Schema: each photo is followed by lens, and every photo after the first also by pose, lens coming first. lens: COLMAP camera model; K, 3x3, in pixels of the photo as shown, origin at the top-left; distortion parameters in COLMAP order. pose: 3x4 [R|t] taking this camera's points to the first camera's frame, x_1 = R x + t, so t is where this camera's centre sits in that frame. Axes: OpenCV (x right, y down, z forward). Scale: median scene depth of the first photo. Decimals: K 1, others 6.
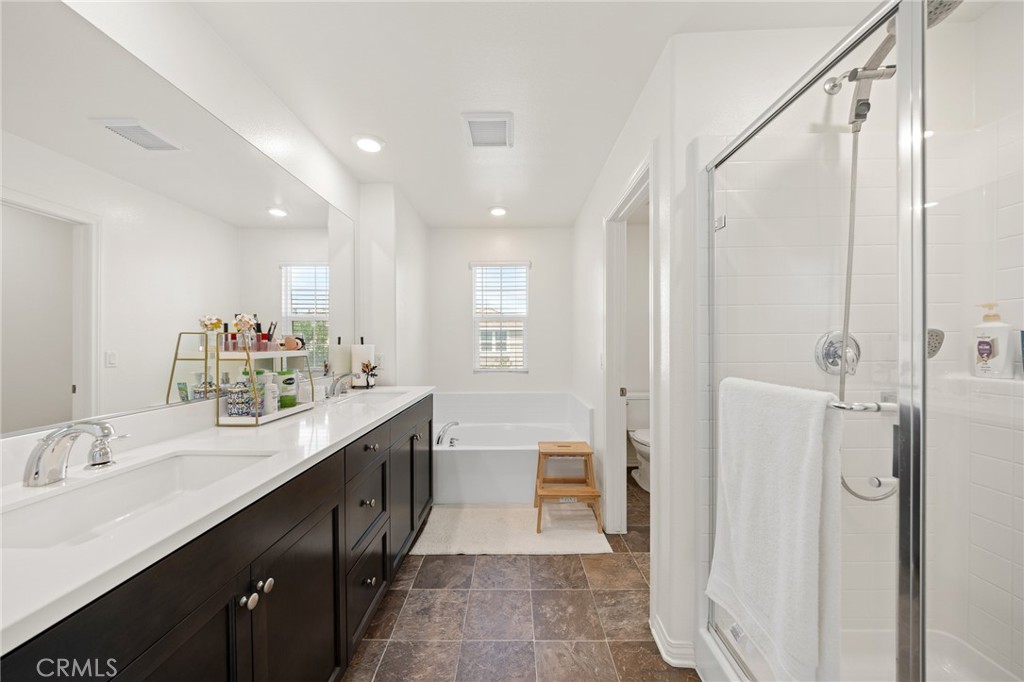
lens RADIAL K [[342.6, 0, 512.2], [0, 342.6, 343.7], [0, 0, 1]] dist [-0.006301, -0.001093]
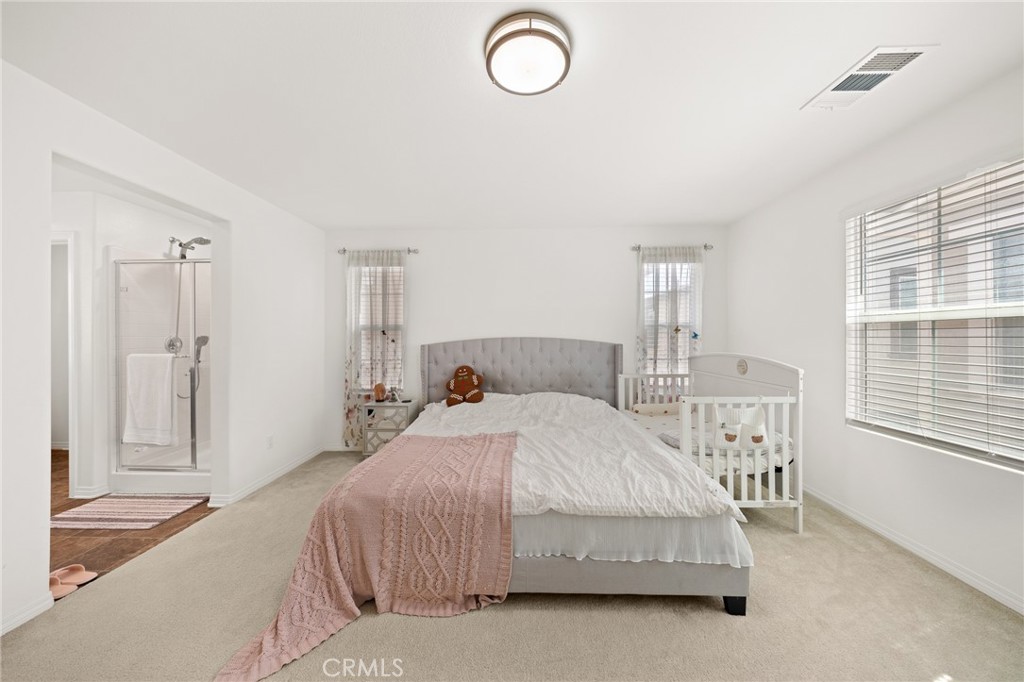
lens RADIAL K [[342.6, 0, 508.1], [0, 342.6, 336.9], [0, 0, 1]] dist [-0.006301, -0.001093]
pose [[0.017176, 0.002123, 0.999850, -1.643272], [0.003859, 0.999990, -0.002190, -0.013111], [-0.999845, 0.003896, 0.017168, -1.642747]]
